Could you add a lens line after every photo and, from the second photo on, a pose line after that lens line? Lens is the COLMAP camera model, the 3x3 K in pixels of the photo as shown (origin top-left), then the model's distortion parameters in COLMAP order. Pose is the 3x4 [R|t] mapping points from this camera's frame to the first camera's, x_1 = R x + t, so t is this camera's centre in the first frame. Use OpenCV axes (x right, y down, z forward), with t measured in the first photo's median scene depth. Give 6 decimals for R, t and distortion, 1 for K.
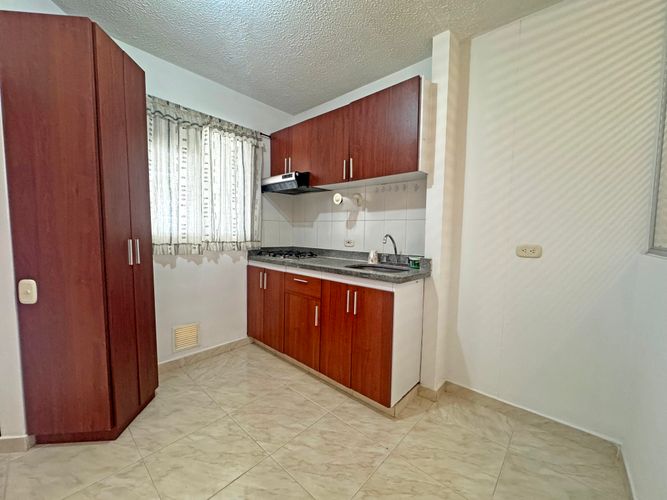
lens RADIAL K [[269.1, 0, 333.5], [0, 269.1, 250.0], [0, 0, 1]] dist [-0.002173, -0.000633]
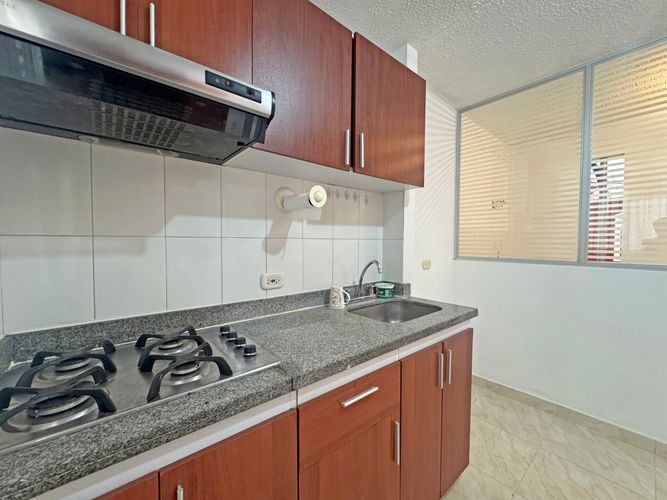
lens RADIAL K [[269.1, 0, 333.5], [0, 269.1, 250.0], [0, 0, 1]] dist [-0.002173, -0.000633]
pose [[0.131570, -0.045360, 0.990269, -0.478718], [0.070753, 0.996835, 0.036260, -0.107697], [-0.988779, 0.065294, 0.134362, 0.914860]]
